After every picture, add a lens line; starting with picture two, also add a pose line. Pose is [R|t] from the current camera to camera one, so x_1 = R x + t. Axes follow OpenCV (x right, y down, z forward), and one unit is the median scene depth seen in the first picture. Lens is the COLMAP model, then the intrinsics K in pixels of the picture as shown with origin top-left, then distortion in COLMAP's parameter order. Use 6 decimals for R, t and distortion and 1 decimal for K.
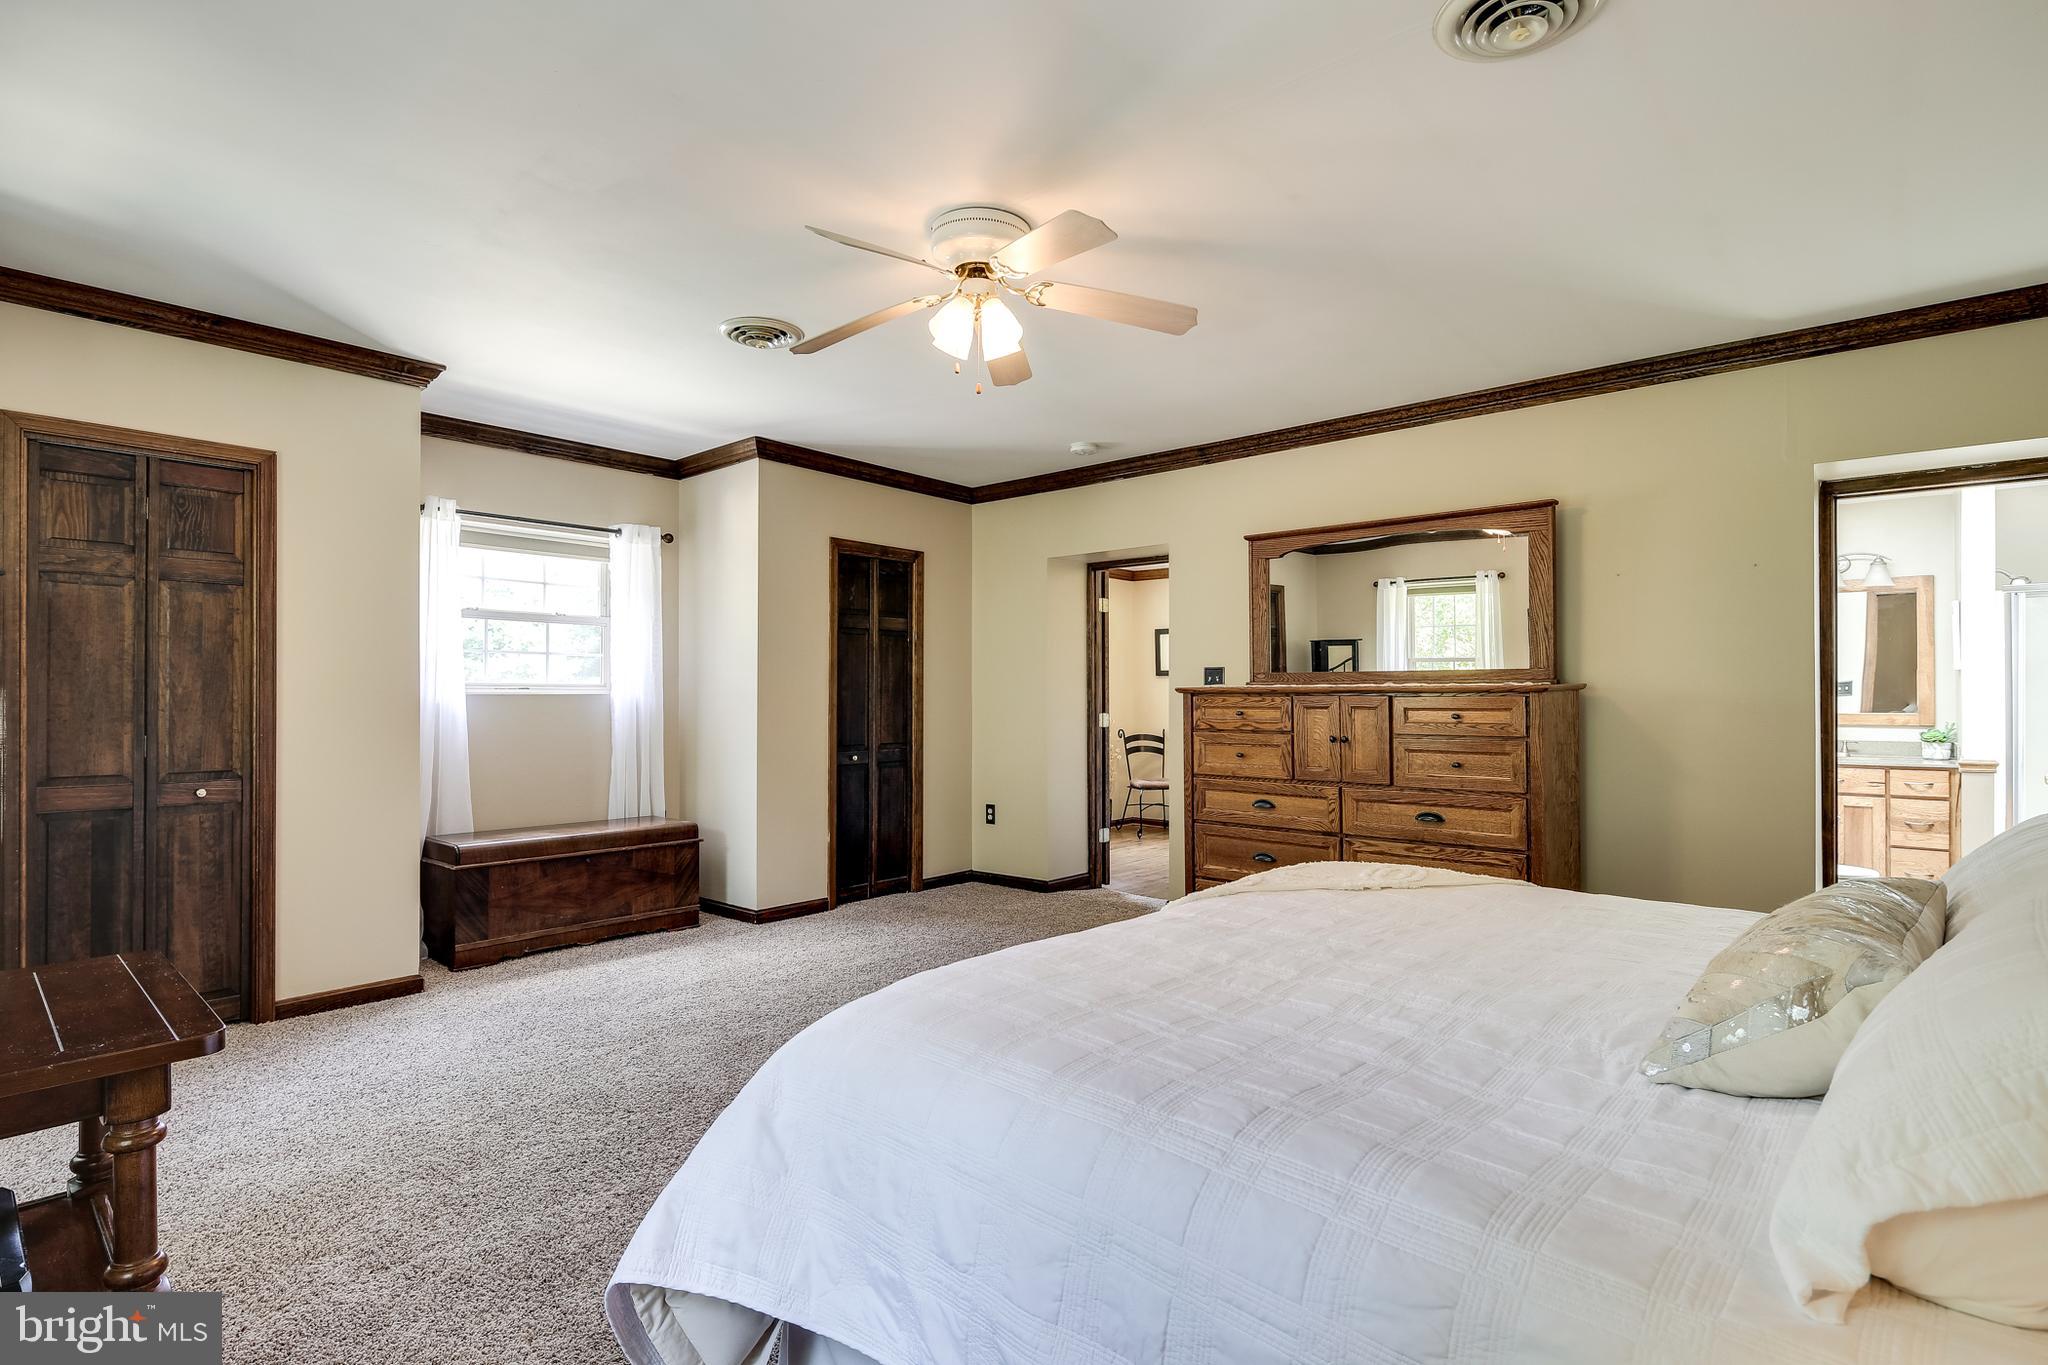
lens RADIAL K [[998.8, 0, 1014.3], [0, 998.8, 691.2], [0, 0, 1]] dist [0.000144, -0.000257]
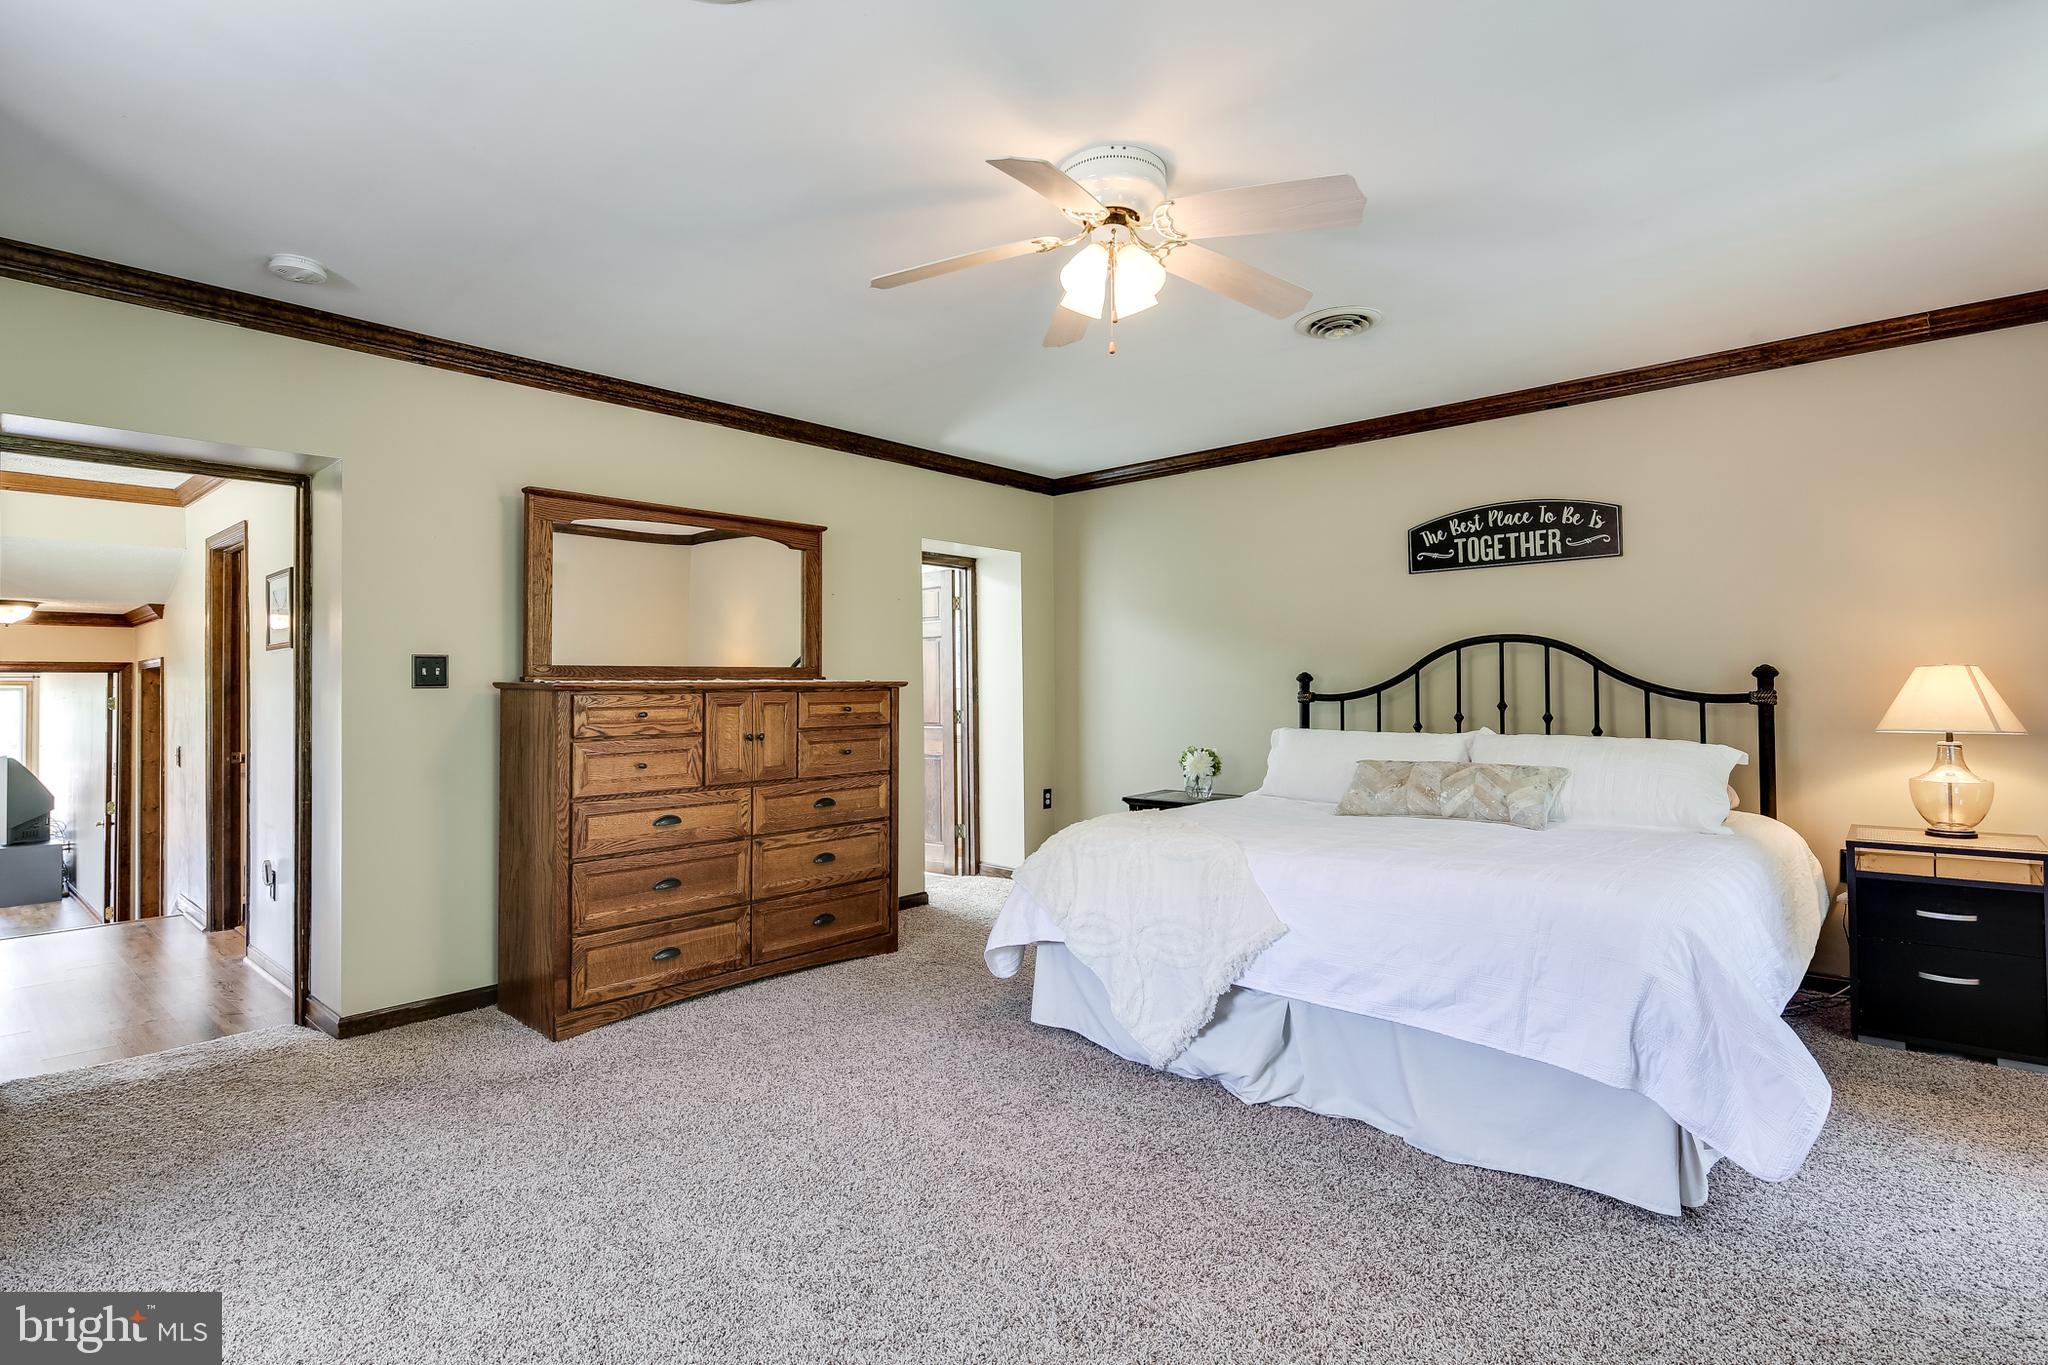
lens RADIAL K [[1006.0, 0, 1021.8], [0, 1006.0, 669.0], [0, 0, 1]] dist [0.001398, -0.000136]
pose [[0.003597, 0.017384, 0.999842, -0.620544], [0.007191, 0.999823, -0.017410, 0.001205], [-0.999968, 0.007253, 0.003471, 0.711832]]
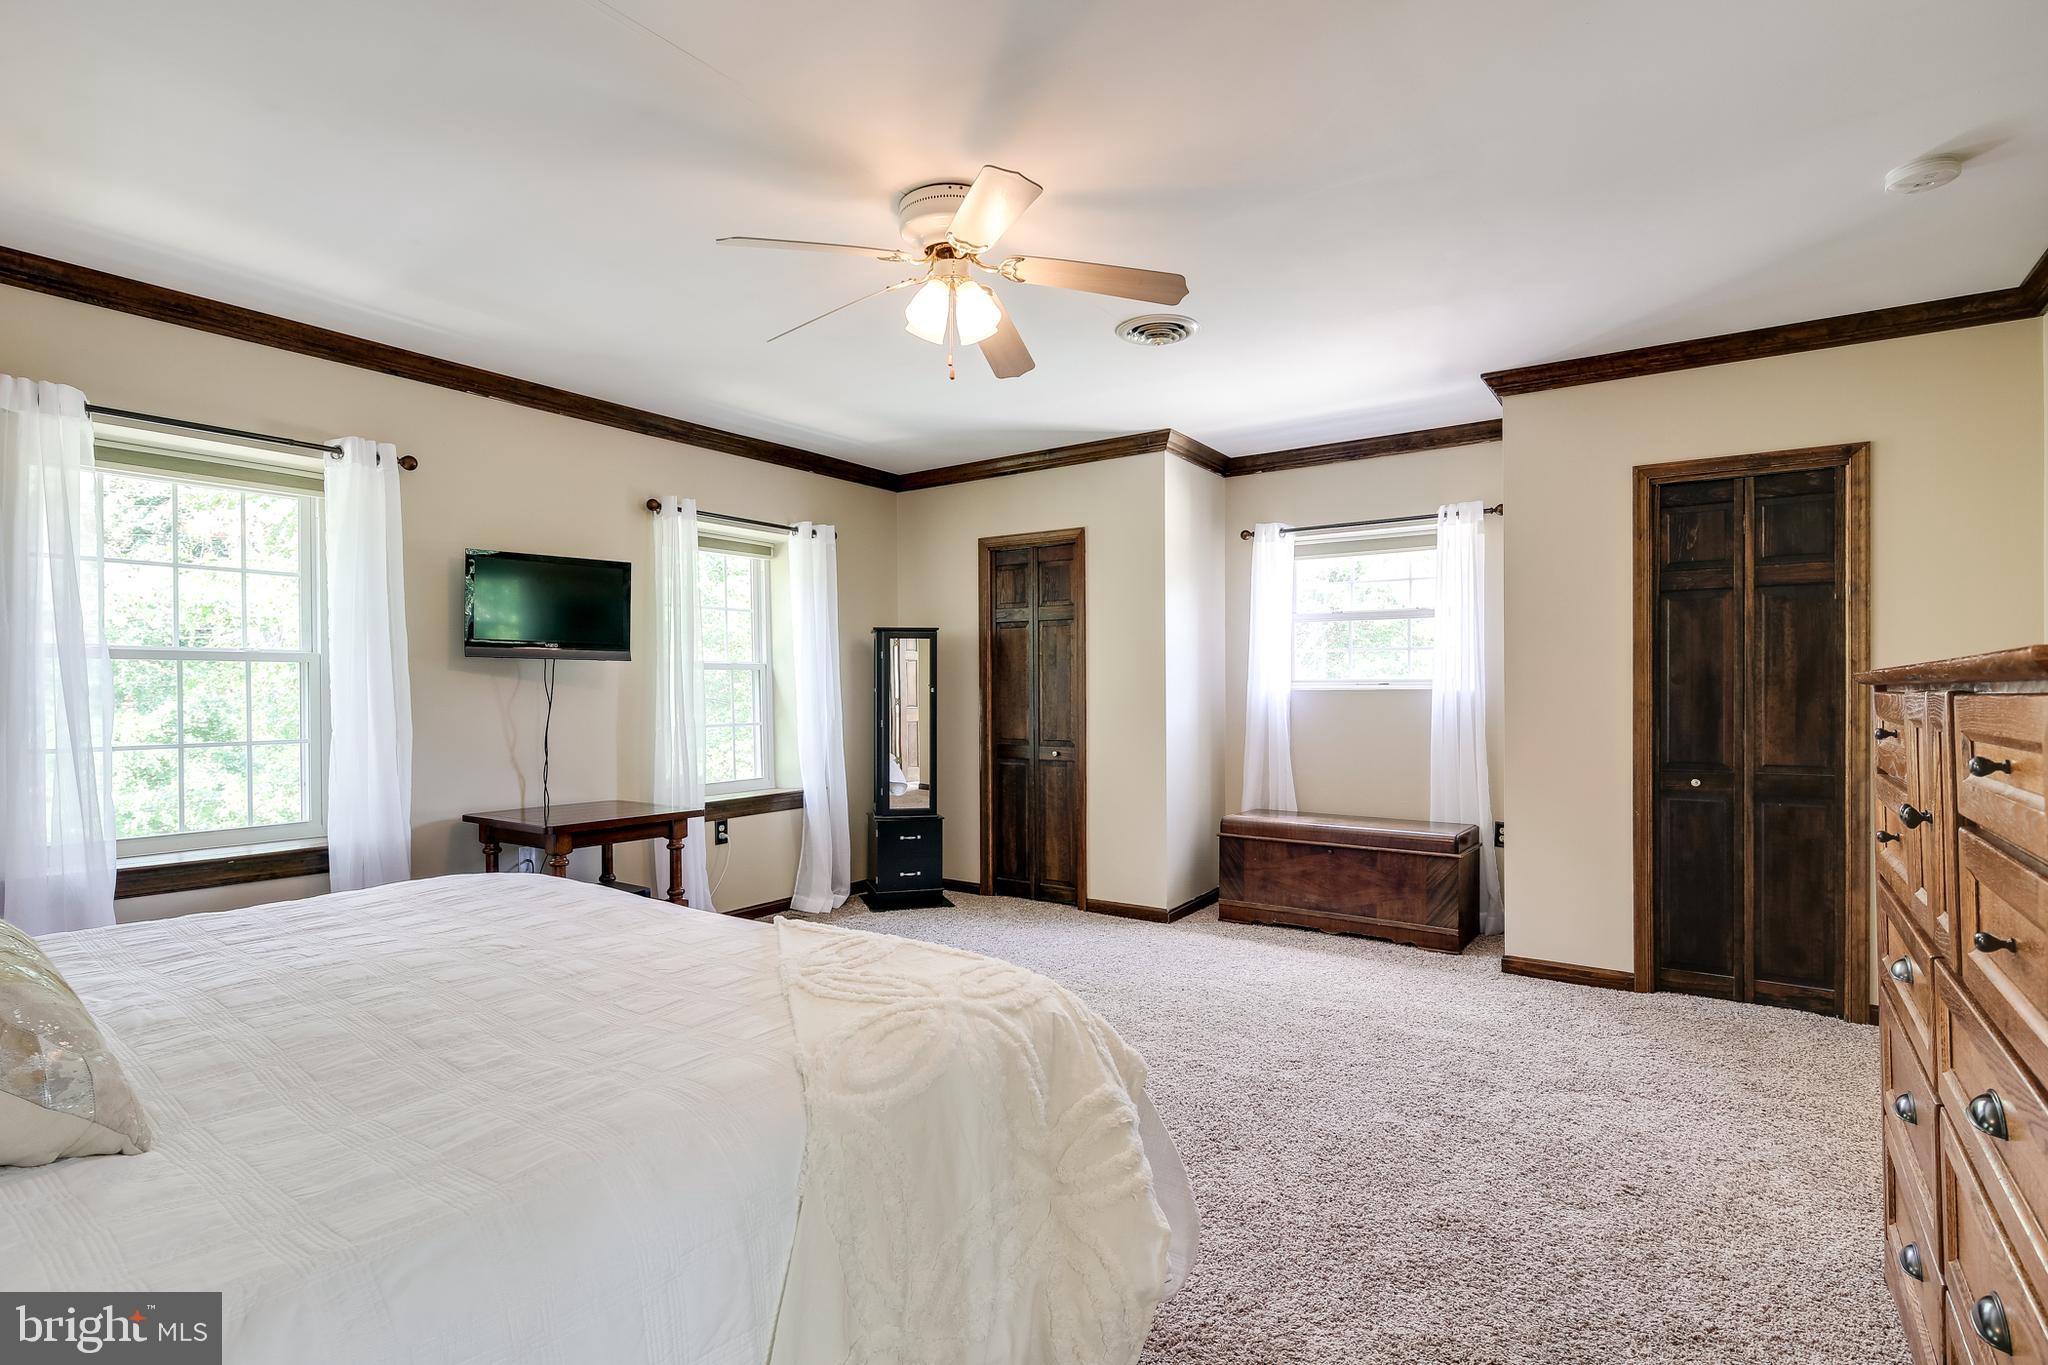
lens RADIAL K [[998.8, 0, 1014.3], [0, 998.8, 691.2], [0, 0, 1]] dist [0.000144, -0.000257]
pose [[0.106758, -0.000517, -0.994285, 0.613009], [0.009142, 0.999958, 0.000462, 0.001379], [0.994243, -0.009139, 0.106758, 0.627781]]
